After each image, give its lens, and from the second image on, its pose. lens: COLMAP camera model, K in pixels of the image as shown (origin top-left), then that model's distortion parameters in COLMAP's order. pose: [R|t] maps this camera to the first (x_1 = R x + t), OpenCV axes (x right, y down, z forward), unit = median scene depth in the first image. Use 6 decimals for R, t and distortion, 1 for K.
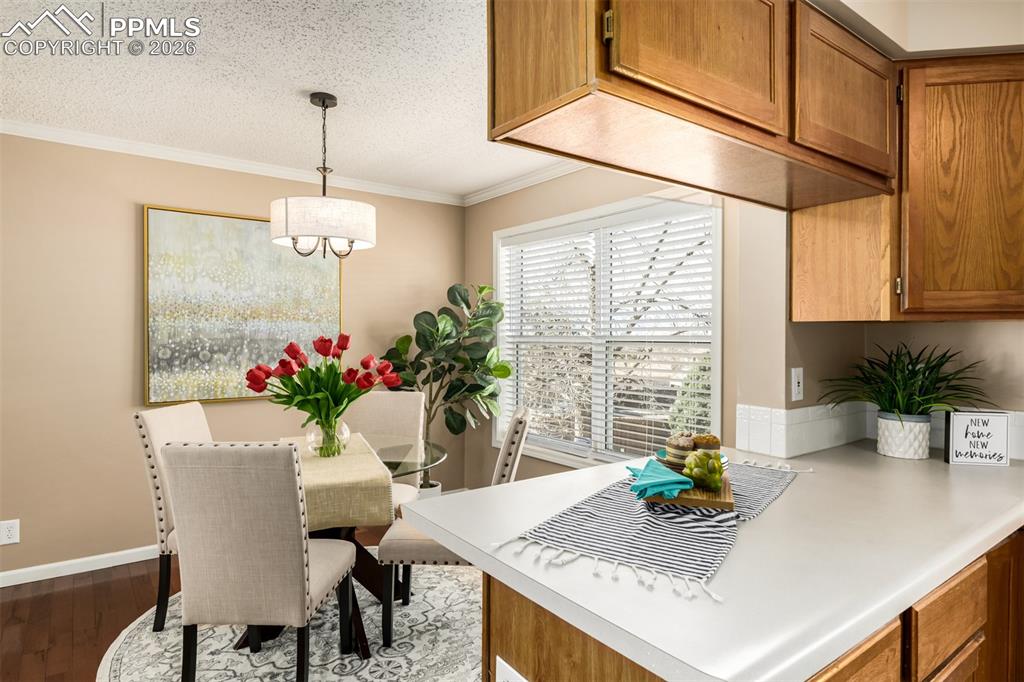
lens RADIAL K [[585.5, 0, 512.0], [0, 585.5, 341.0], [0, 0, 1]] dist [-0.001588, -0.000974]
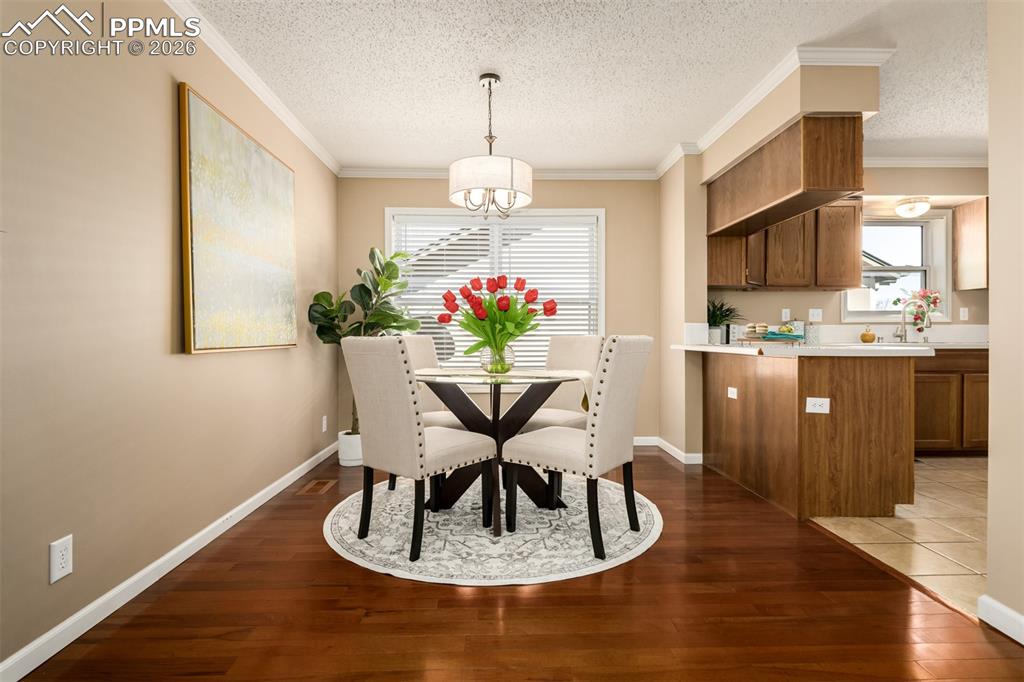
lens RADIAL K [[497.5, 0, 512.0], [0, 497.5, 341.0], [0, 0, 1]] dist [-0.003022, -0.000540]
pose [[0.575900, -0.010904, 0.817447, -1.628434], [0.011477, 0.999920, 0.005252, 0.175477], [-0.817439, 0.006358, 0.575980, 0.530051]]
